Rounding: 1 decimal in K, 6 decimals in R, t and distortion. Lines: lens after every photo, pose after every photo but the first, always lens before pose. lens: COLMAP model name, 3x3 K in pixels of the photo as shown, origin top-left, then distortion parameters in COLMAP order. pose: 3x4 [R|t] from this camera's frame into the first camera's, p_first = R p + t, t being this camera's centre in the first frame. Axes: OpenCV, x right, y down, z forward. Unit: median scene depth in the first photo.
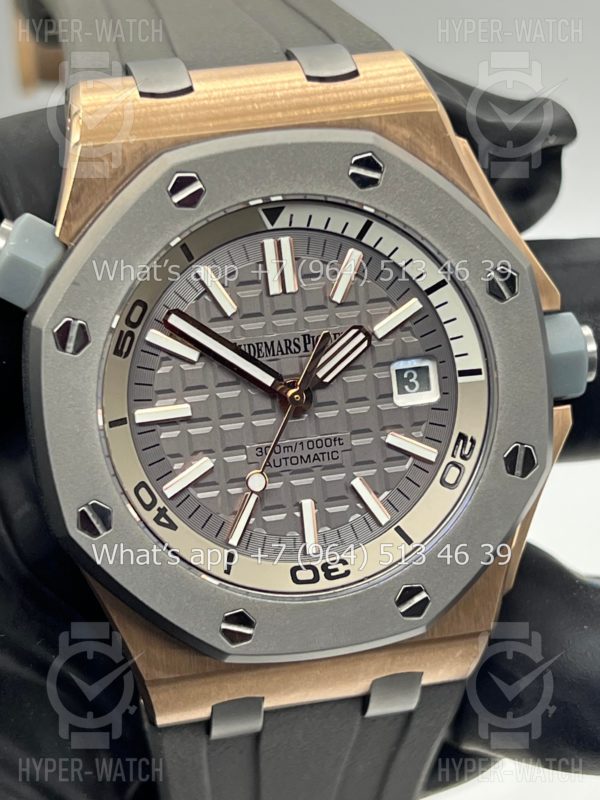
lens RADIAL K [[1843.4, 0, 295.0], [0, 1843.4, 405.1], [0, 0, 1]] dist [0.192946, 0.000000]
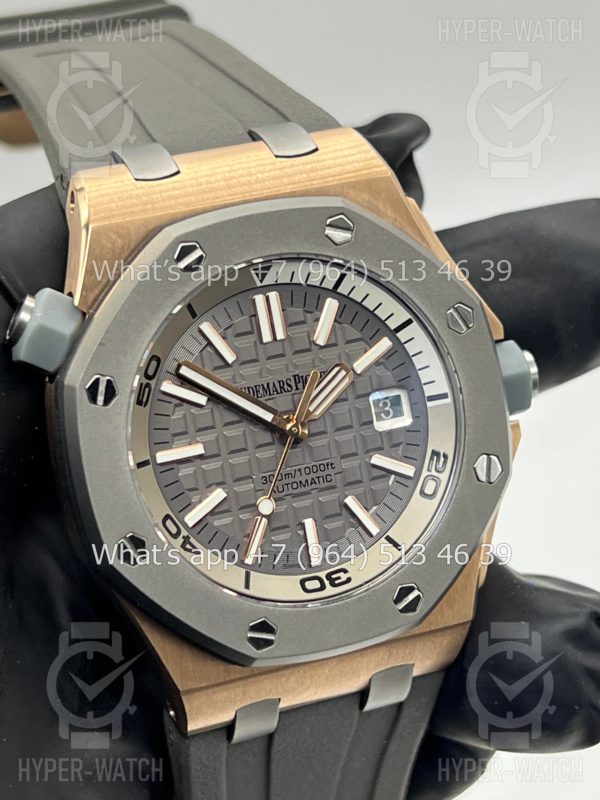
lens RADIAL K [[1843.4, 0, 295.6], [0, 1843.4, 396.1], [0, 0, 1]] dist [0.192946, 0.000000]
pose [[0.990462, -0.079564, 0.112497, -0.124589], [0.084925, 0.995429, -0.043690, 0.024921], [-0.108507, 0.052827, 0.992691, -0.139379]]
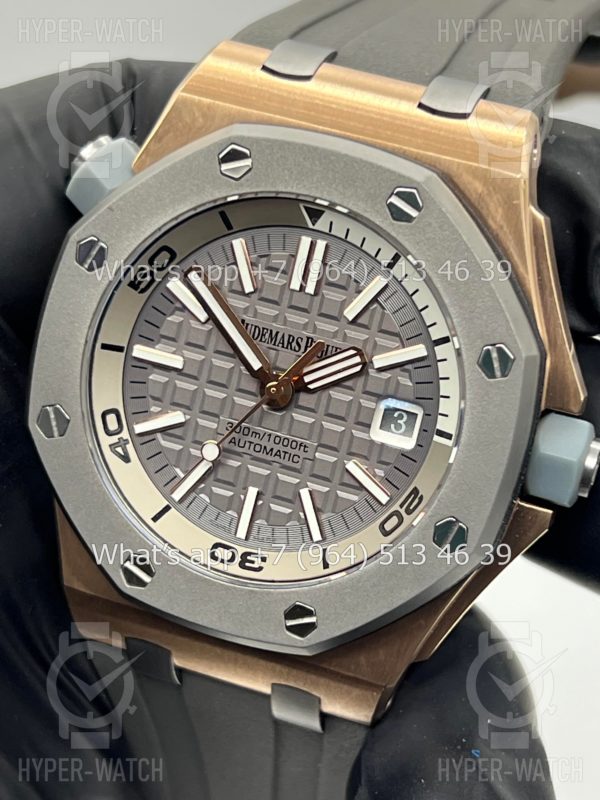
lens RADIAL K [[1843.4, 0, 300.7], [0, 1843.4, 407.0], [0, 0, 1]] dist [0.192946, 0.000000]
pose [[0.850398, 0.374004, -0.370060, 0.393876], [-0.373027, 0.924600, 0.077237, -0.079728], [0.371044, 0.072360, 0.925792, 0.055648]]
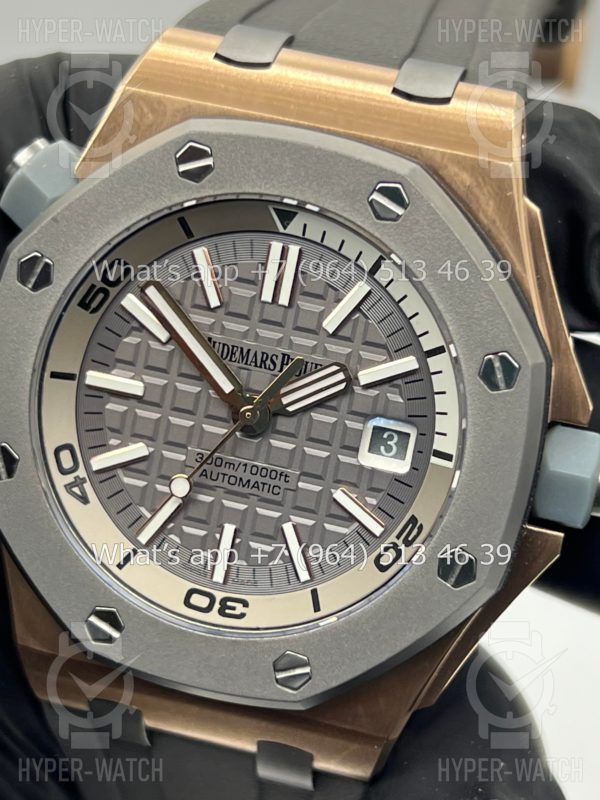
lens RADIAL K [[1843.4, 0, 303.2], [0, 1843.4, 398.2], [0, 0, 1]] dist [0.192946, 0.000000]
pose [[0.889952, 0.329523, -0.315277, 0.308912], [-0.331213, 0.942237, 0.049879, -0.066210], [0.313502, 0.060034, 0.947688, 0.138026]]
